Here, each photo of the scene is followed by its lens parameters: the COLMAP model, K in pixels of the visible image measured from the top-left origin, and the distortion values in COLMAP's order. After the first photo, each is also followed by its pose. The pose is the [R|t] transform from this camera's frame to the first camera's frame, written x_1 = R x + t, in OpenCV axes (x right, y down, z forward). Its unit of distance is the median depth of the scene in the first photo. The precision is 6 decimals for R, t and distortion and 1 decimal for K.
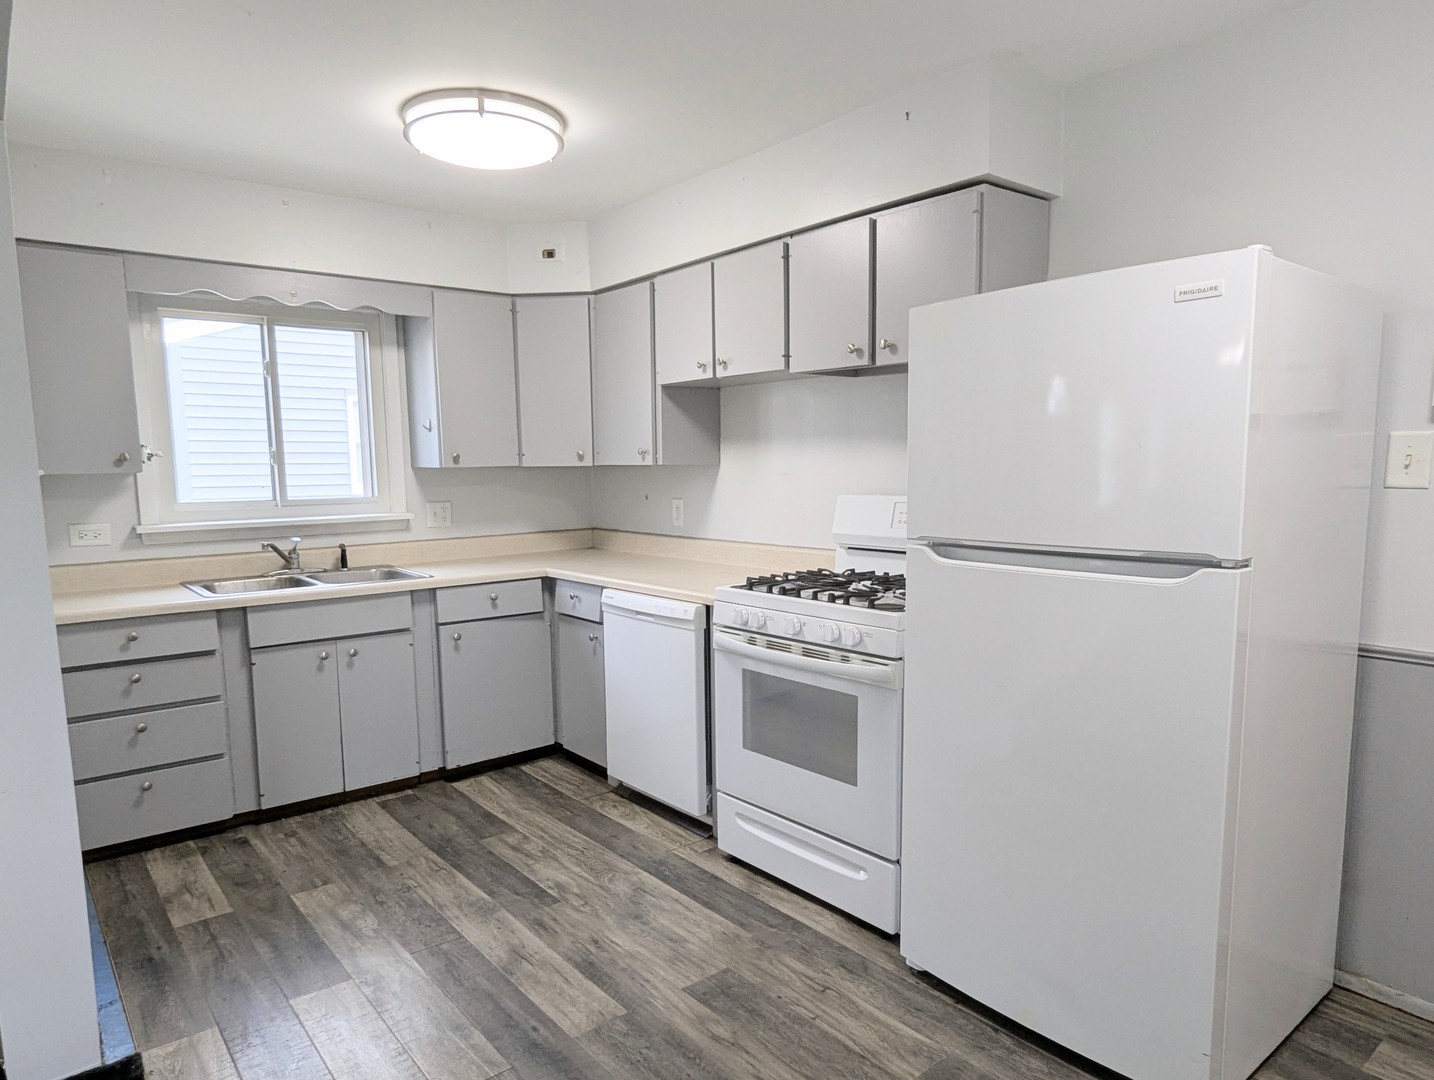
lens RADIAL K [[909.1, 0, 716.5], [0, 909.1, 582.3], [0, 0, 1]] dist [-0.004546, 0.001076]
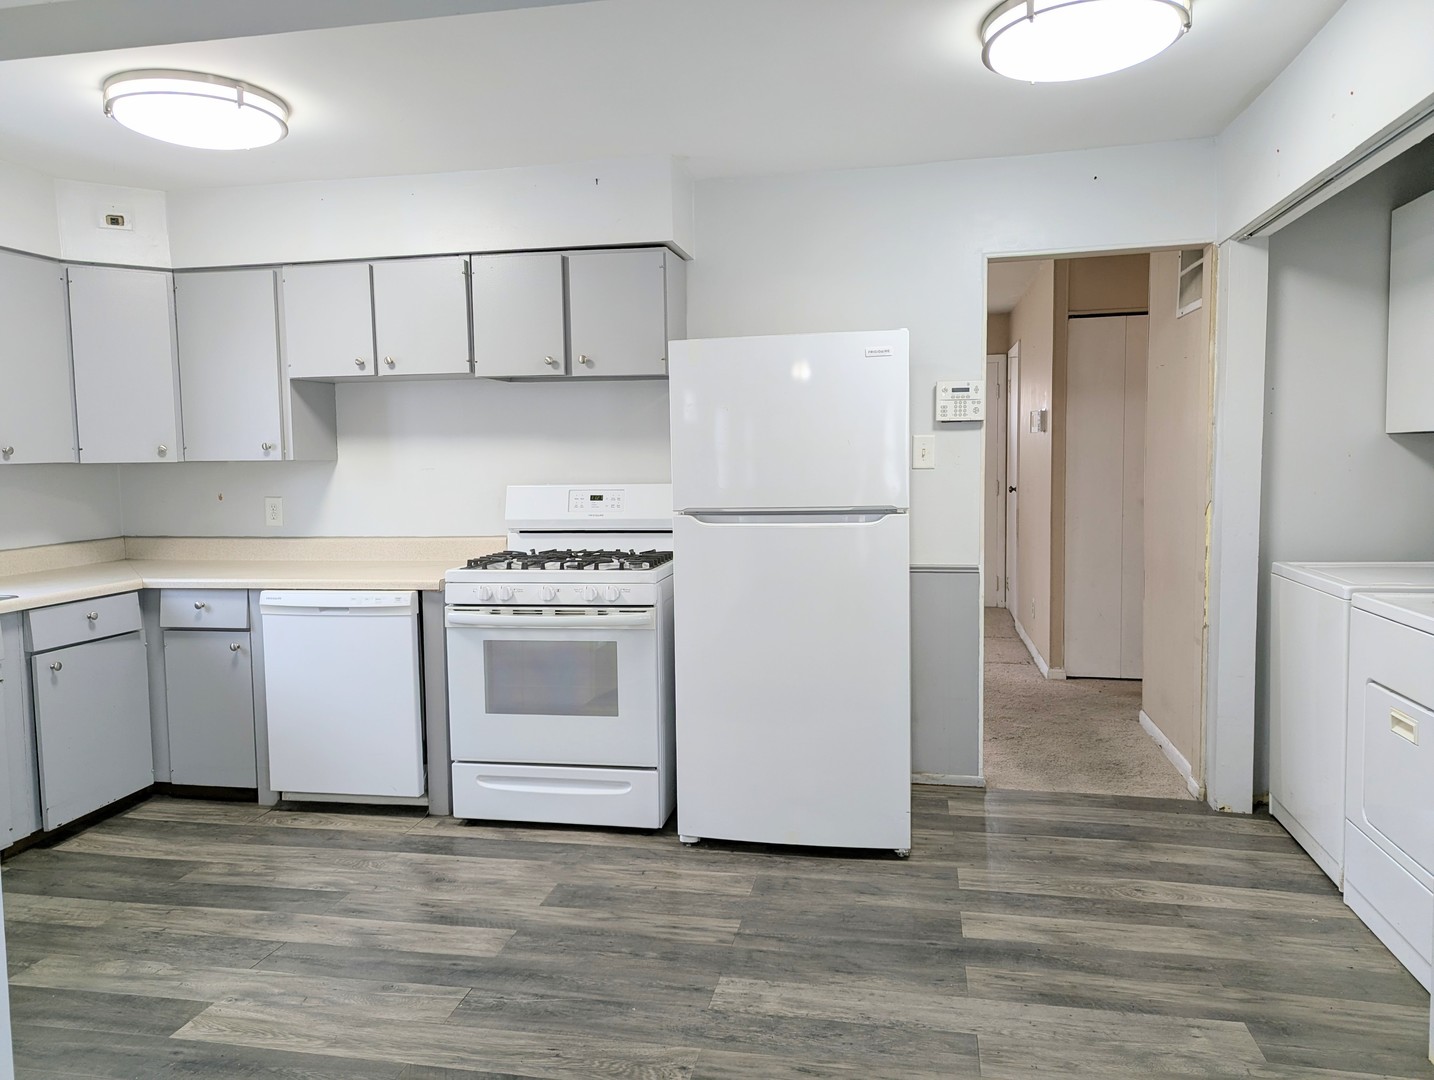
lens RADIAL K [[1009.8, 0, 717.0], [0, 1009.8, 540.0], [0, 0, 1]] dist [0.068831, -0.063837]
pose [[0.772654, -0.052202, 0.632678, -0.472831], [0.089375, 0.995632, -0.027000, 0.028474], [-0.628505, 0.077407, 0.773944, -0.130360]]
